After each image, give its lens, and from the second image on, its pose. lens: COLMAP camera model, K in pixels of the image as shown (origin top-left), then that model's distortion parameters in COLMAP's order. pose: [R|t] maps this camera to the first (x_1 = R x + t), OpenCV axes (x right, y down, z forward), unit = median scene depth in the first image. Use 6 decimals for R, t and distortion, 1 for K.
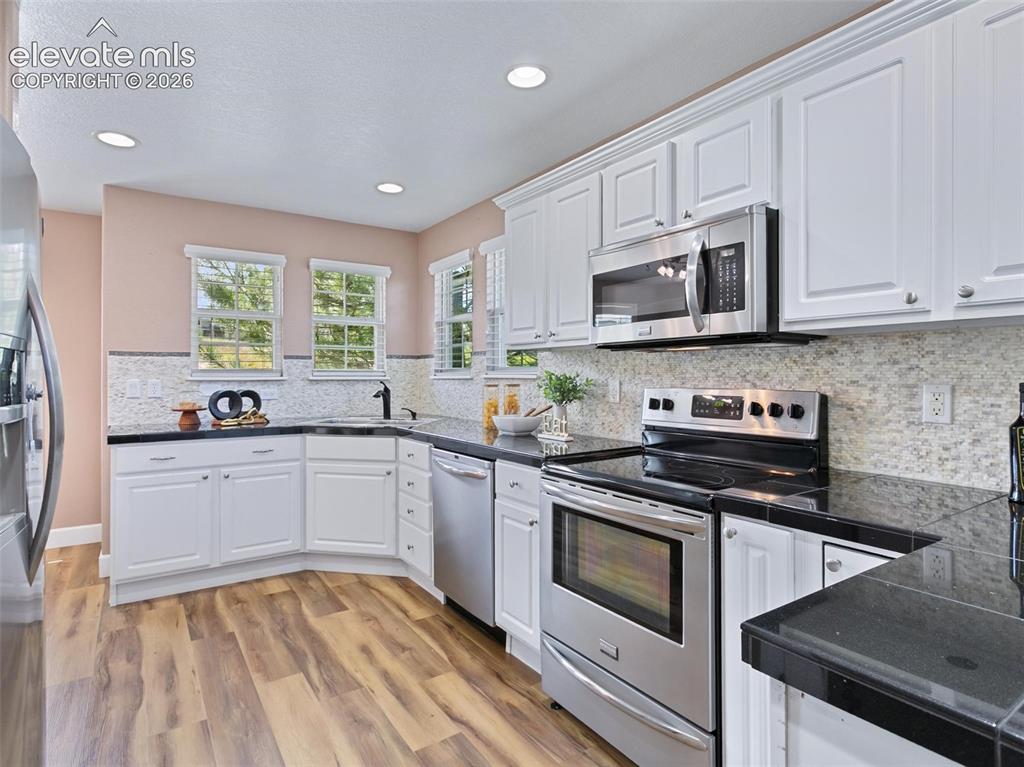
lens RADIAL K [[553.8, 0, 506.9], [0, 553.8, 372.2], [0, 0, 1]] dist [0.001903, 0.000321]
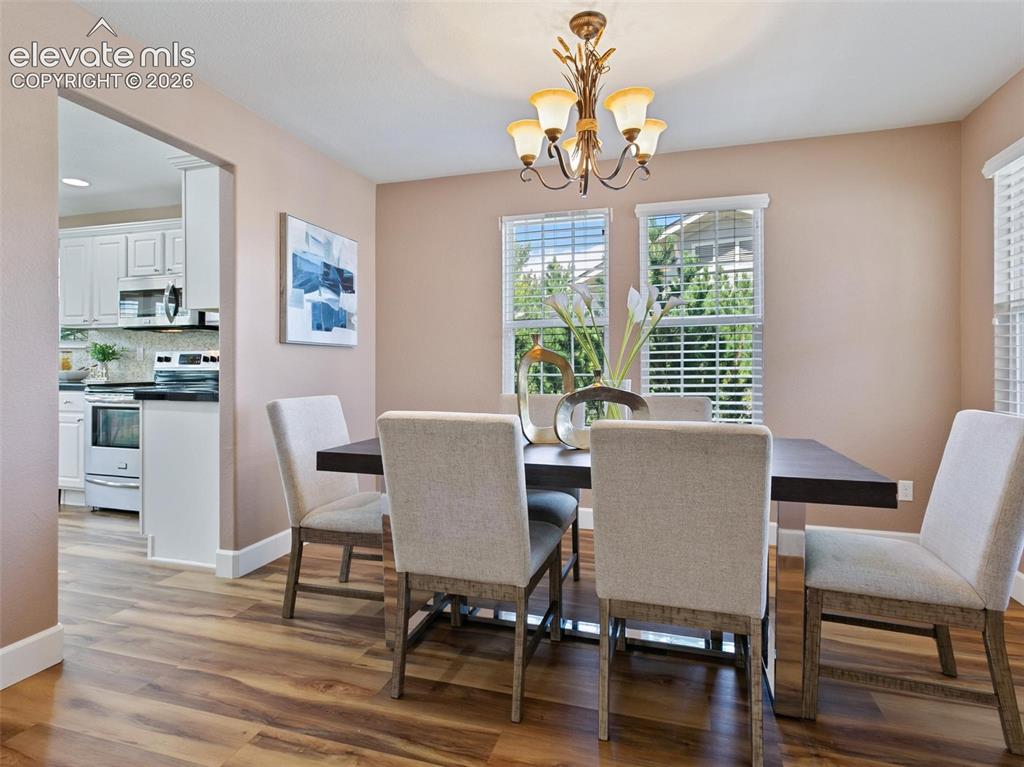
lens RADIAL K [[549.6, 0, 517.5], [0, 549.6, 363.7], [0, 0, 1]] dist [-0.001484, 0.000436]
pose [[0.767675, 0.001187, 0.640838, -0.004849], [-0.000953, 0.999999, -0.000710, 0.054318], [-0.640839, -0.000065, 0.767676, -0.947383]]
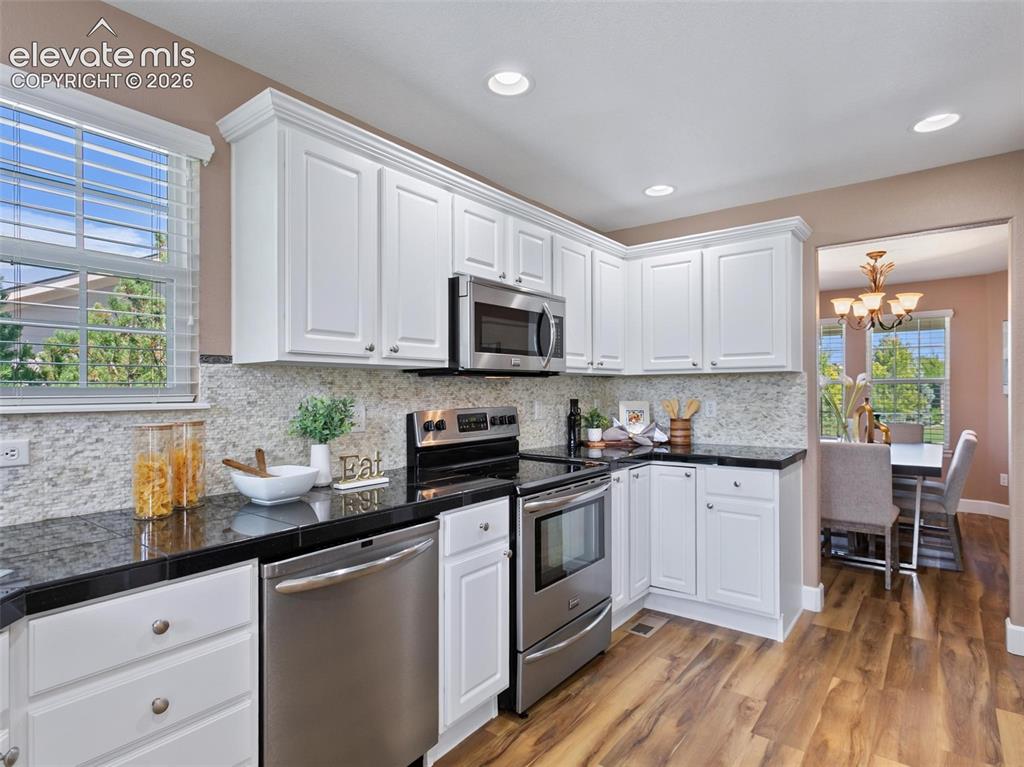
lens RADIAL K [[550.3, 0, 512.5], [0, 550.3, 390.8], [0, 0, 1]] dist [0.001336, -0.000400]
pose [[-0.313446, 0.002017, 0.949604, -0.586617], [0.000330, 0.999998, -0.002015, -0.005667], [-0.949606, -0.000319, -0.313446, 0.884045]]
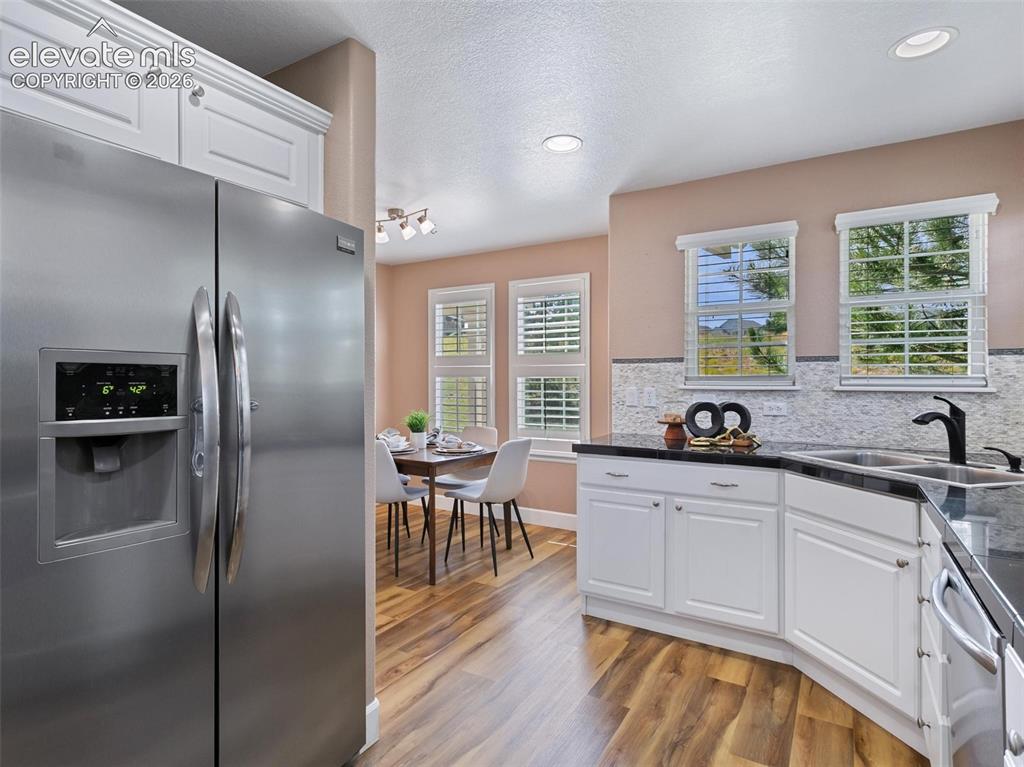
lens RADIAL K [[548.5, 0, 514.6], [0, 548.5, 380.4], [0, 0, 1]] dist [0.004451, 0.000716]
pose [[0.420496, 0.002668, -0.907291, 0.126553], [0.004039, 0.999980, 0.004813, -0.005235], [0.907286, -0.005689, 0.420476, 0.443174]]
